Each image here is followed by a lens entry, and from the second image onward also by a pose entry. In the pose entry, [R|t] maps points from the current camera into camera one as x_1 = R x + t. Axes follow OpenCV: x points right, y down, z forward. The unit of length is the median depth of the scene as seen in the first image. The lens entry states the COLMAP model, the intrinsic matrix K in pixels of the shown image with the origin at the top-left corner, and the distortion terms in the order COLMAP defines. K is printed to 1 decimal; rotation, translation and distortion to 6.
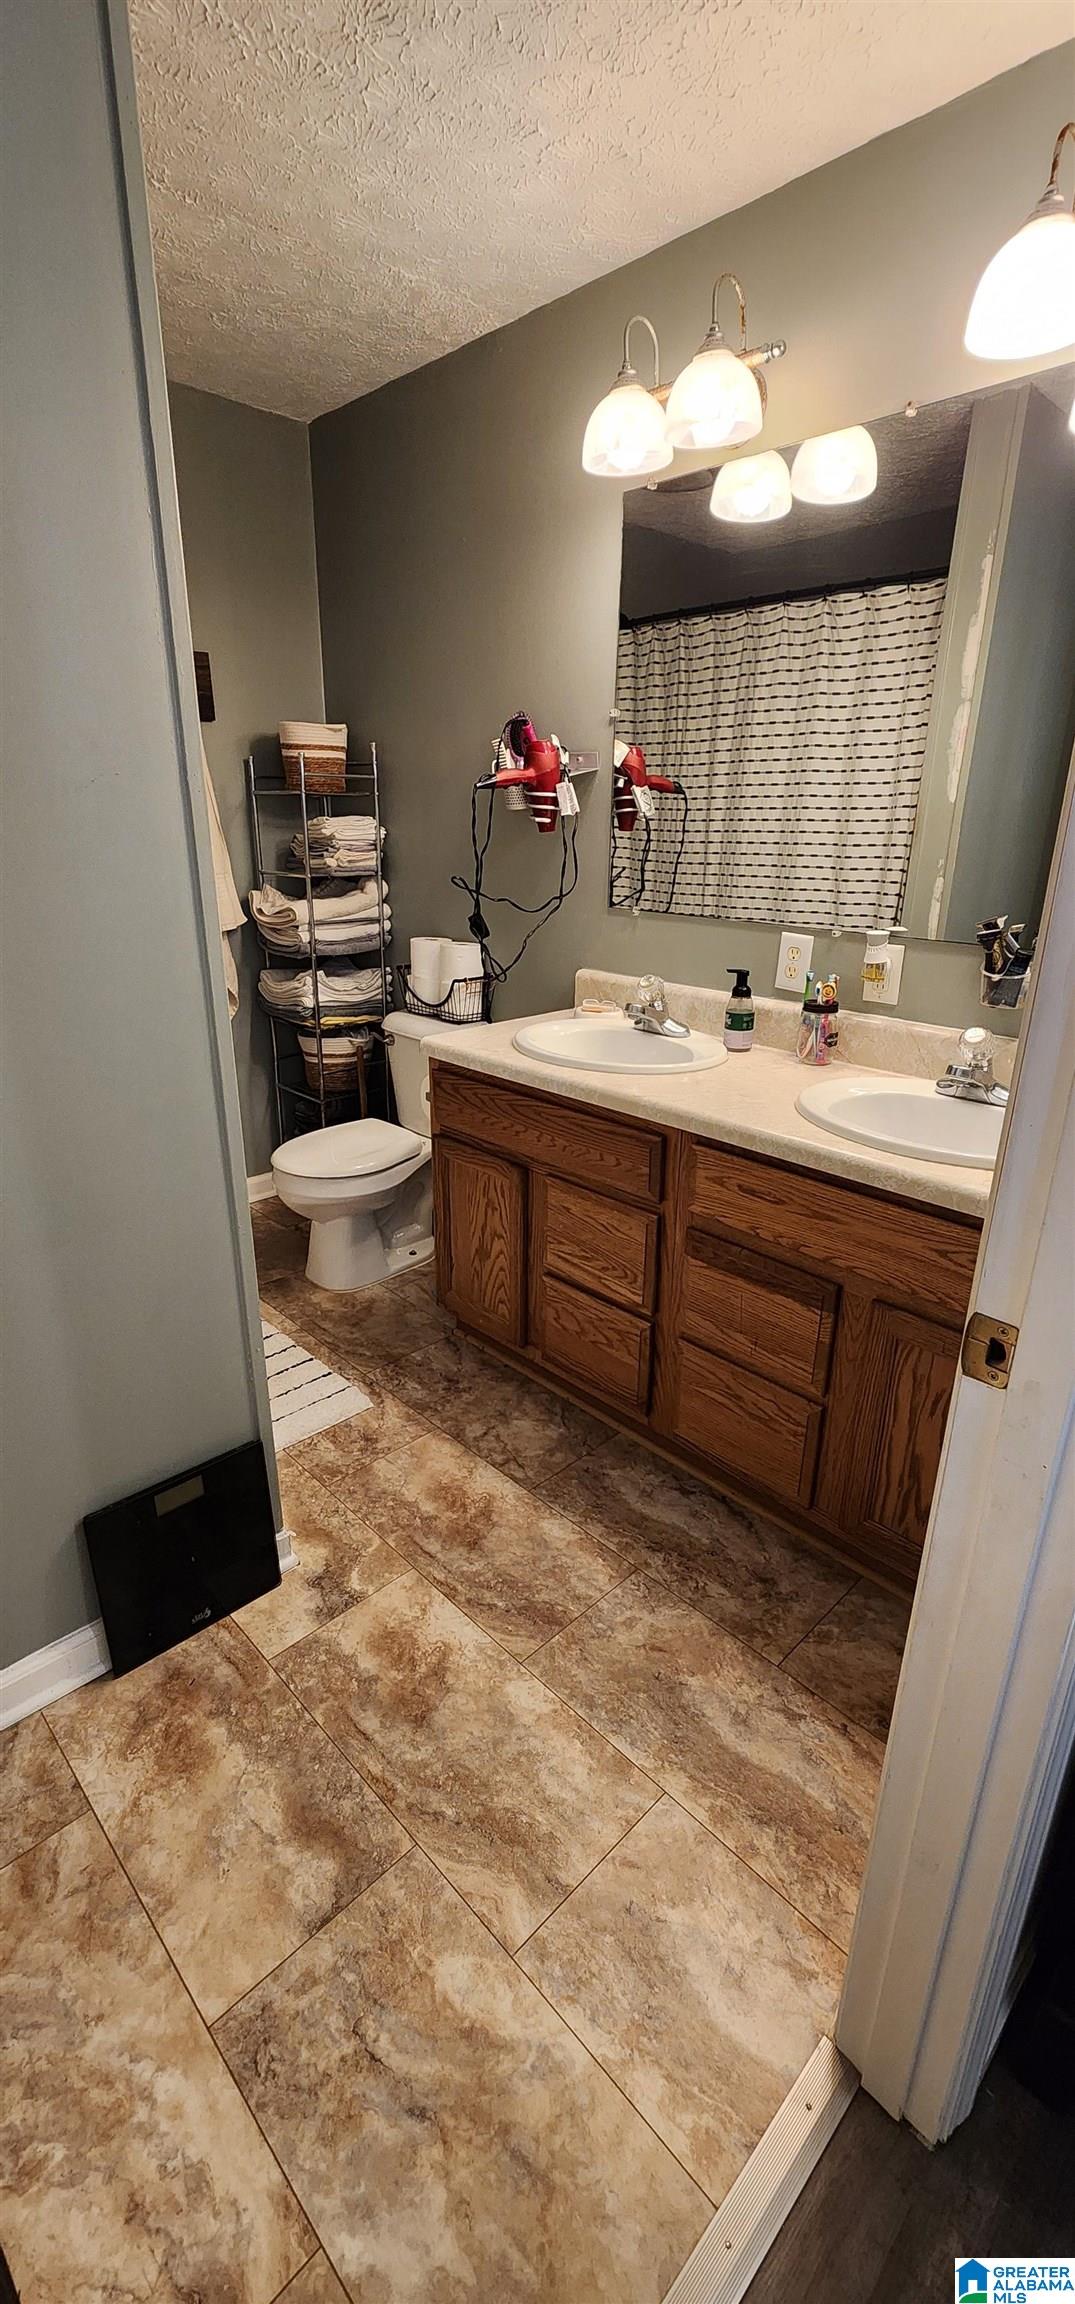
lens RADIAL K [[947.0, 0, 537.5], [0, 947.0, 1152.0], [0, 0, 1]] dist [-0.000299, -0.000059]
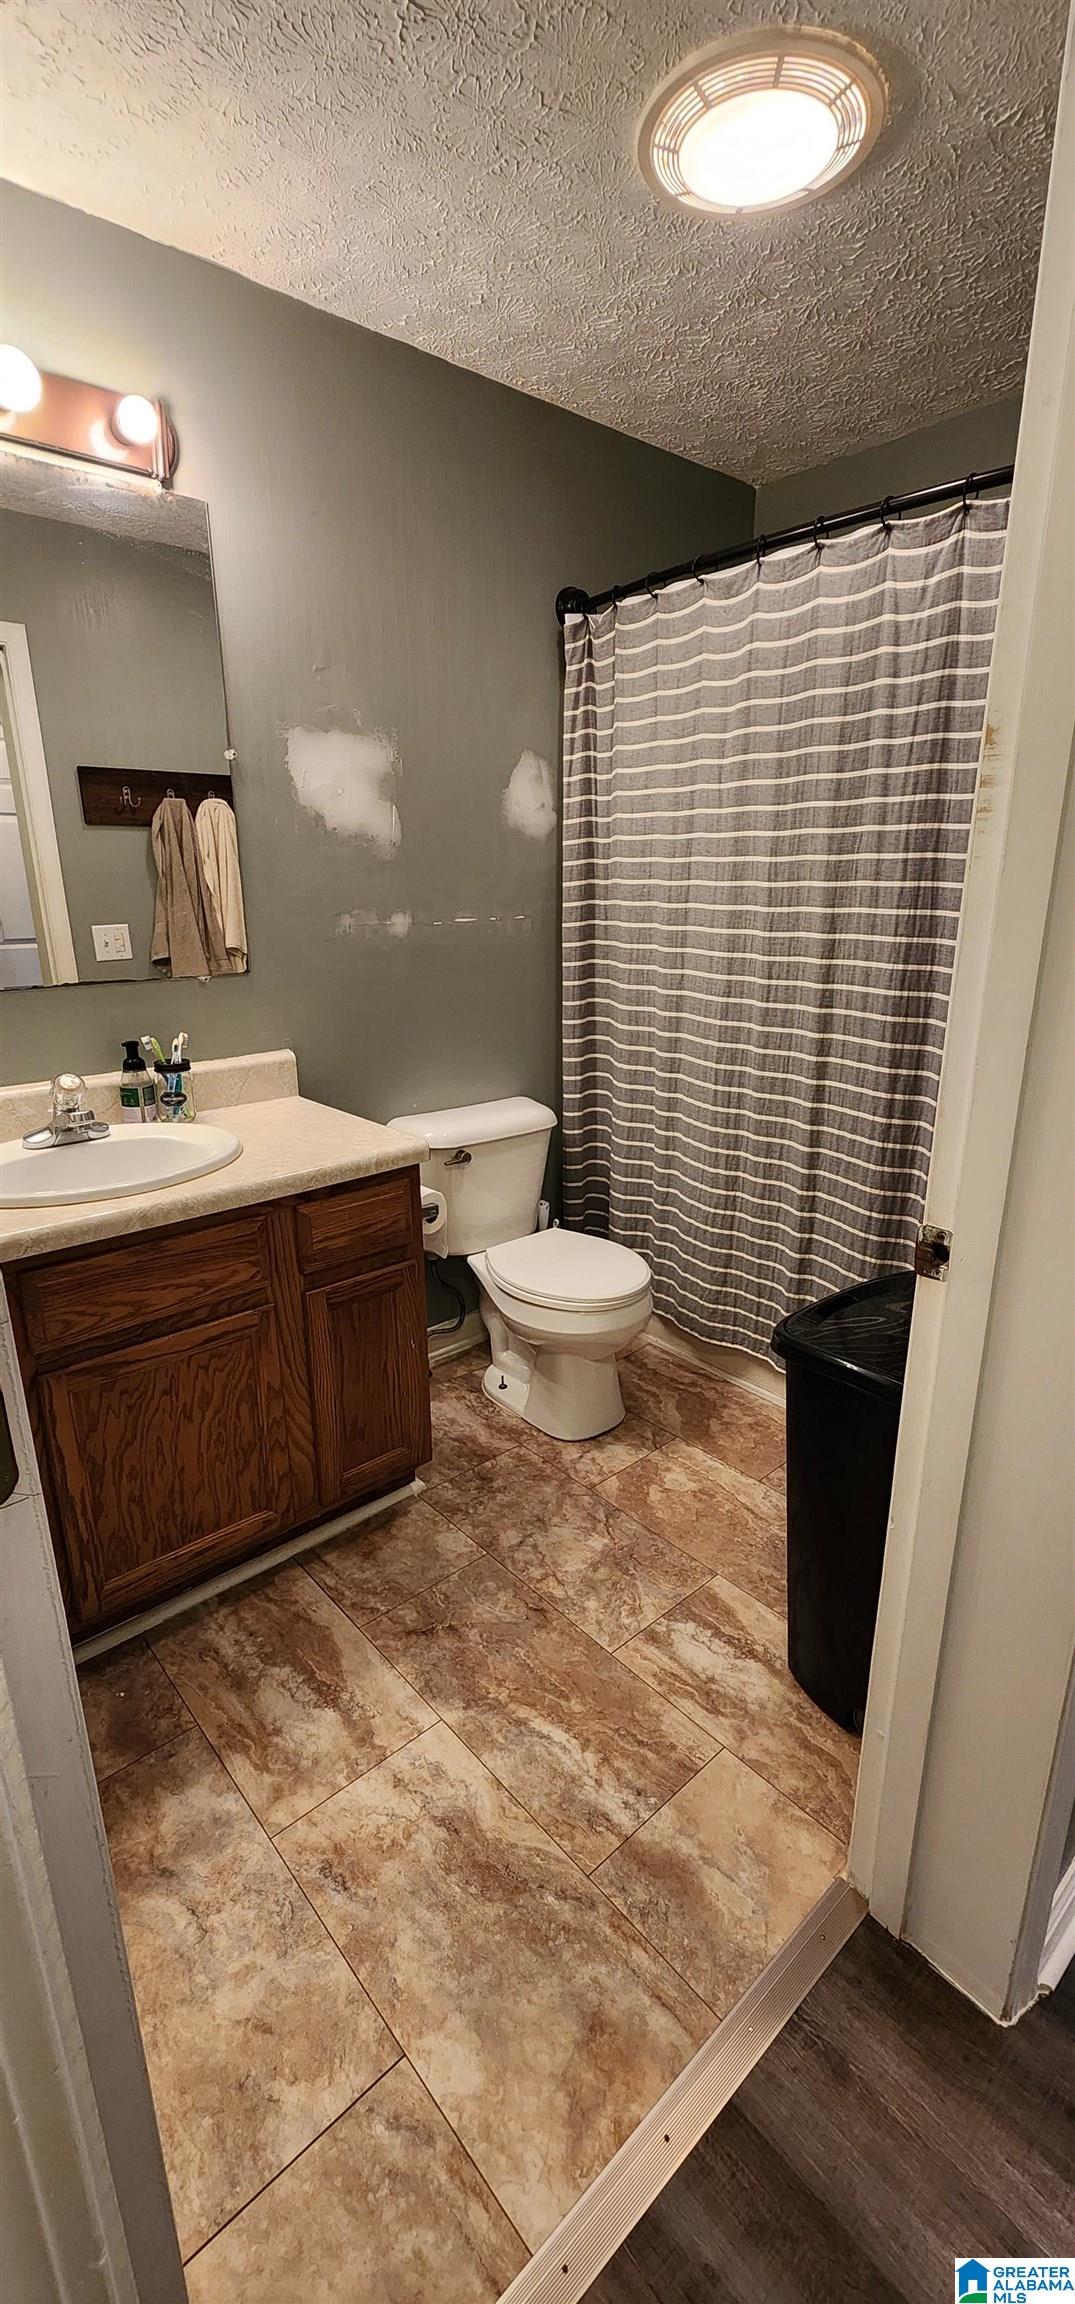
lens RADIAL K [[947.0, 0, 537.5], [0, 947.0, 1152.0], [0, 0, 1]] dist [-0.000299, -0.000059]
pose [[-0.999158, -0.011653, 0.039341, -0.104828], [0.013983, 0.804723, 0.593486, -0.457999], [-0.038575, 0.593536, -0.803882, 1.274689]]
